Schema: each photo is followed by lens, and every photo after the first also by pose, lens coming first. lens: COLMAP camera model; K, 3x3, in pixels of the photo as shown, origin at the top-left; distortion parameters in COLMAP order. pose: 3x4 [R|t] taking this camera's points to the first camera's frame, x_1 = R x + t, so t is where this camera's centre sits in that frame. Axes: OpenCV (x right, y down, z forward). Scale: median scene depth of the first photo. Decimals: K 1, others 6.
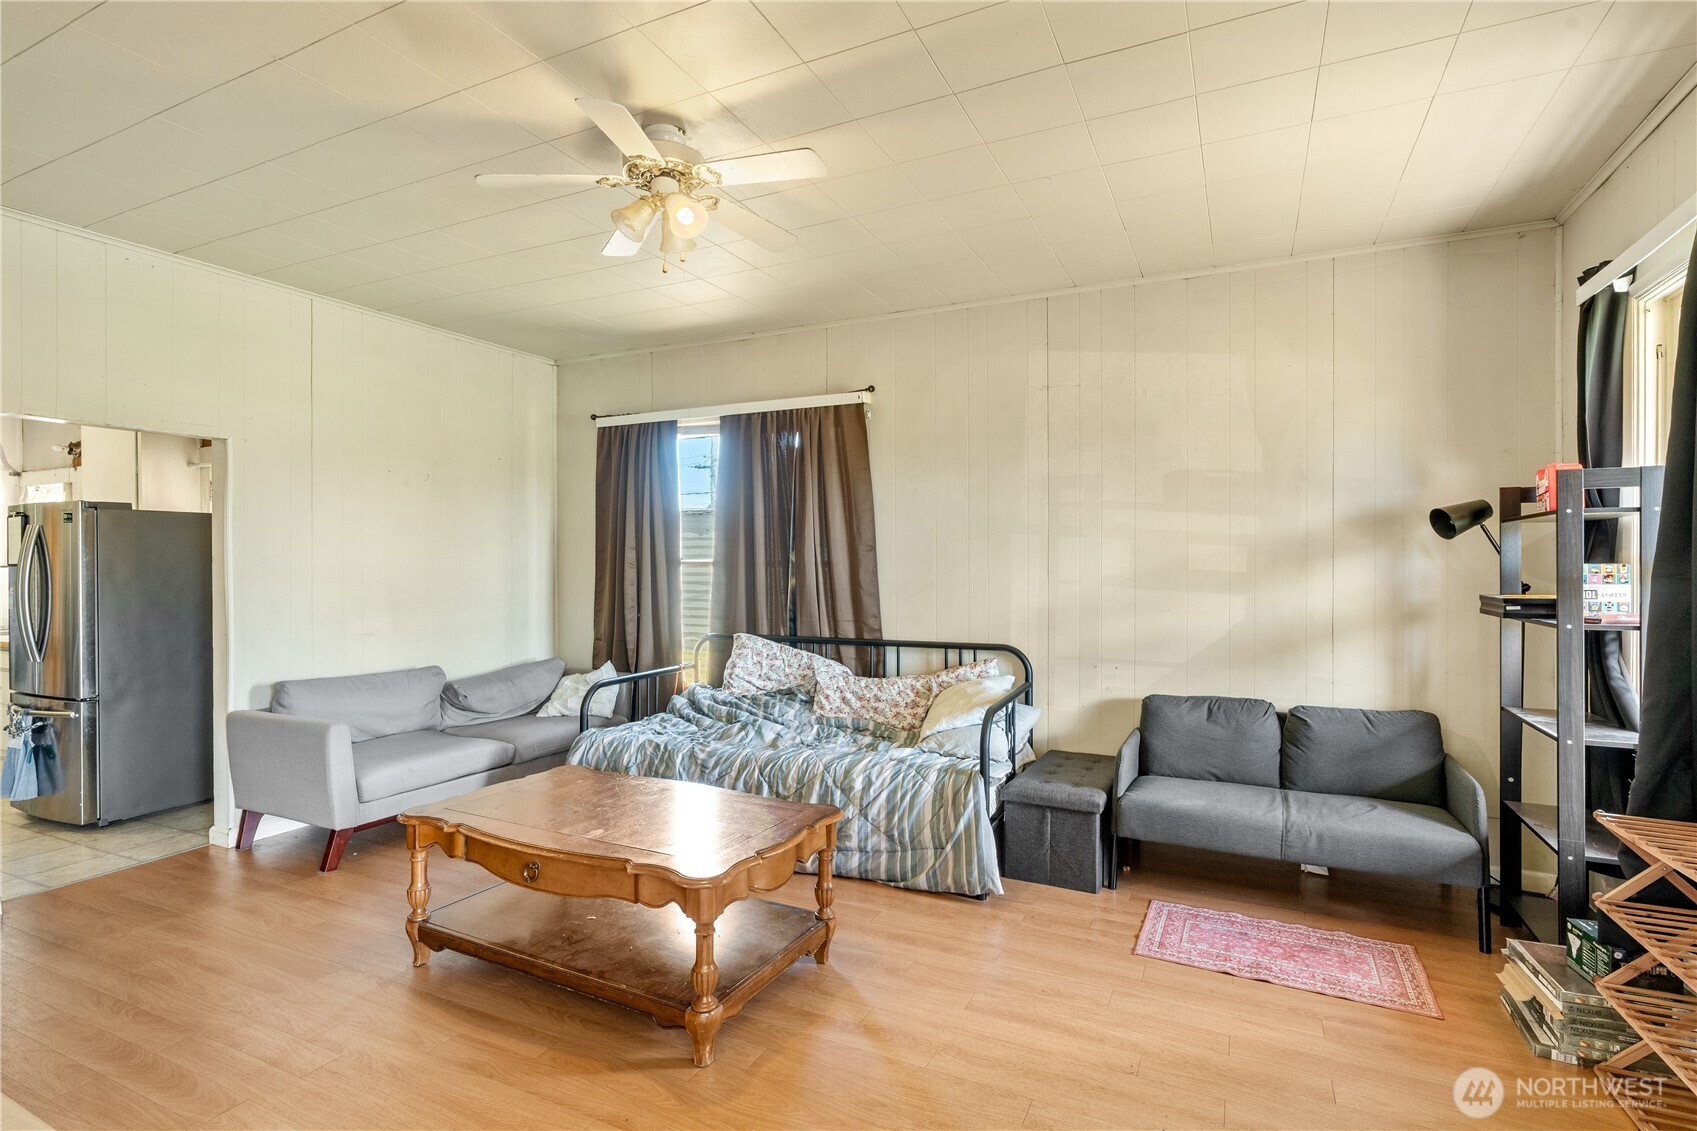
lens RADIAL K [[767.1, 0, 849.4], [0, 767.1, 563.4], [0, 0, 1]] dist [-0.007722, 0.004223]
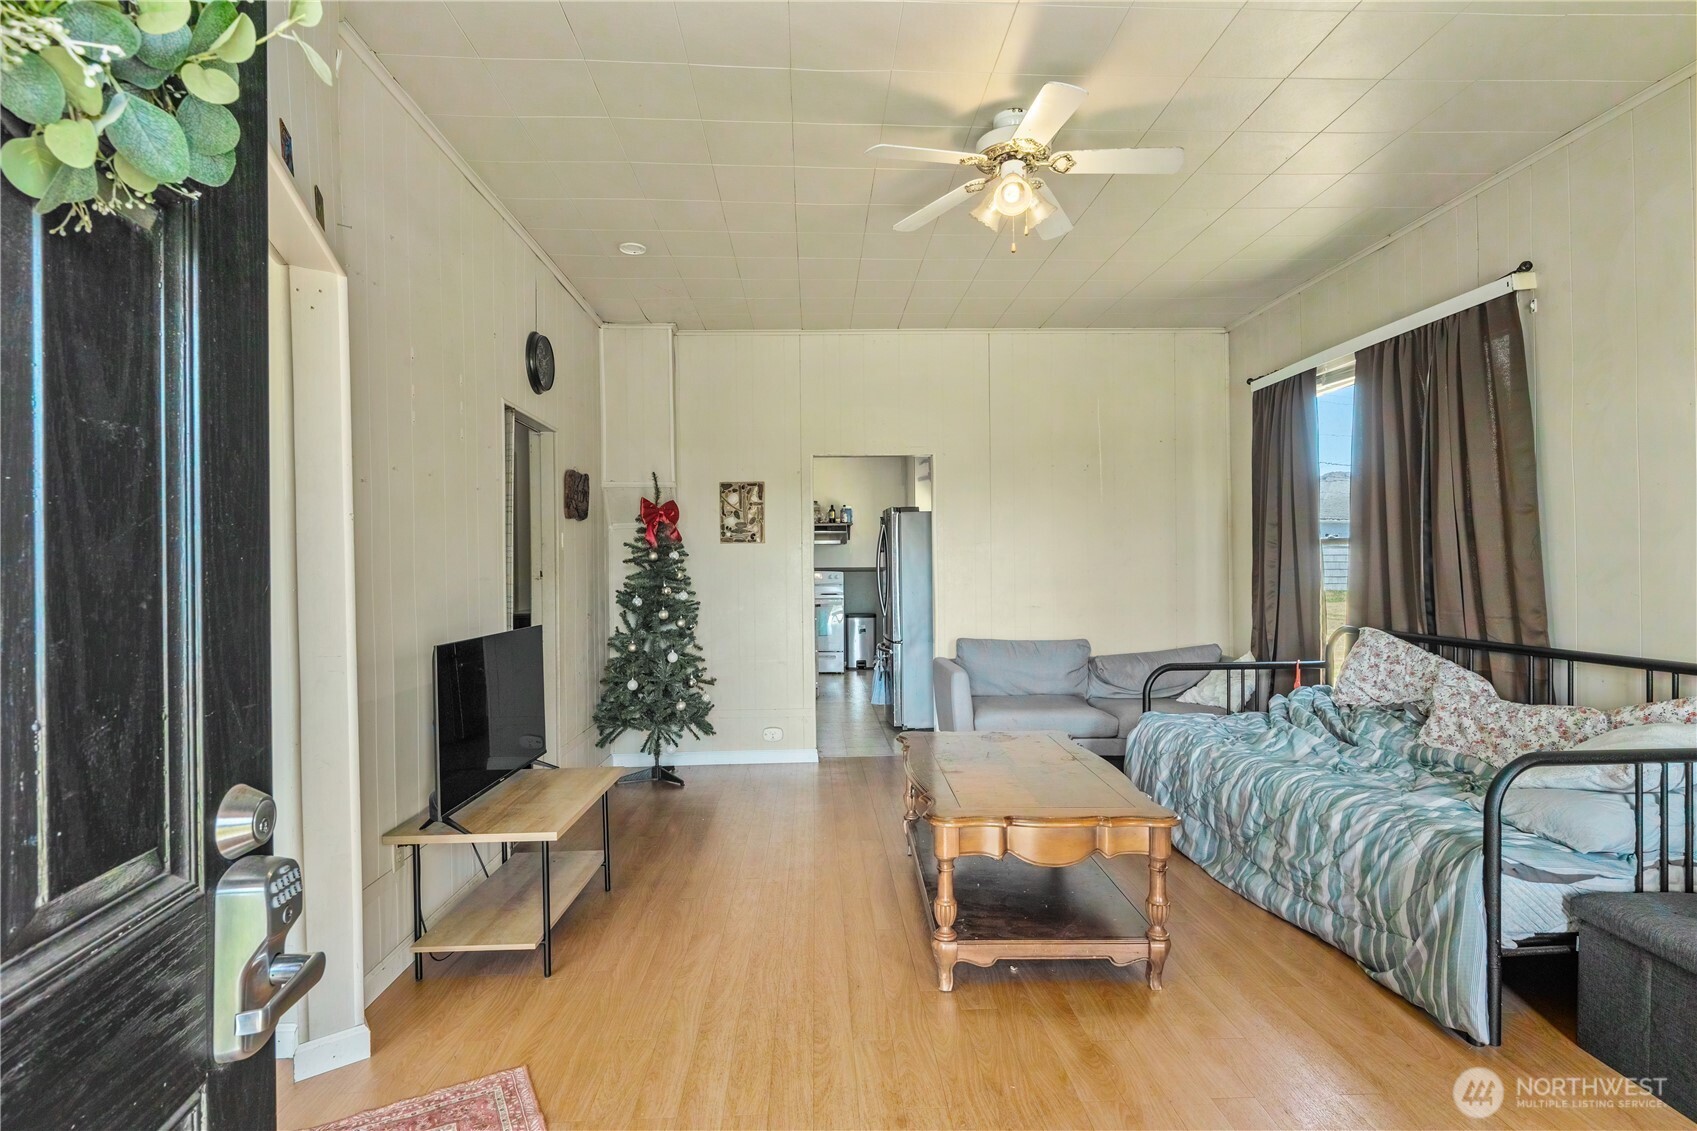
lens RADIAL K [[815.3, 0, 849.5], [0, 815.3, 564.0], [0, 0, 1]] dist [0.000140, 0.001015]
pose [[0.502711, 0.001650, -0.864453, 0.337835], [0.004544, 0.999979, 0.004551, 0.022356], [0.864443, -0.006216, 0.502693, 0.142102]]
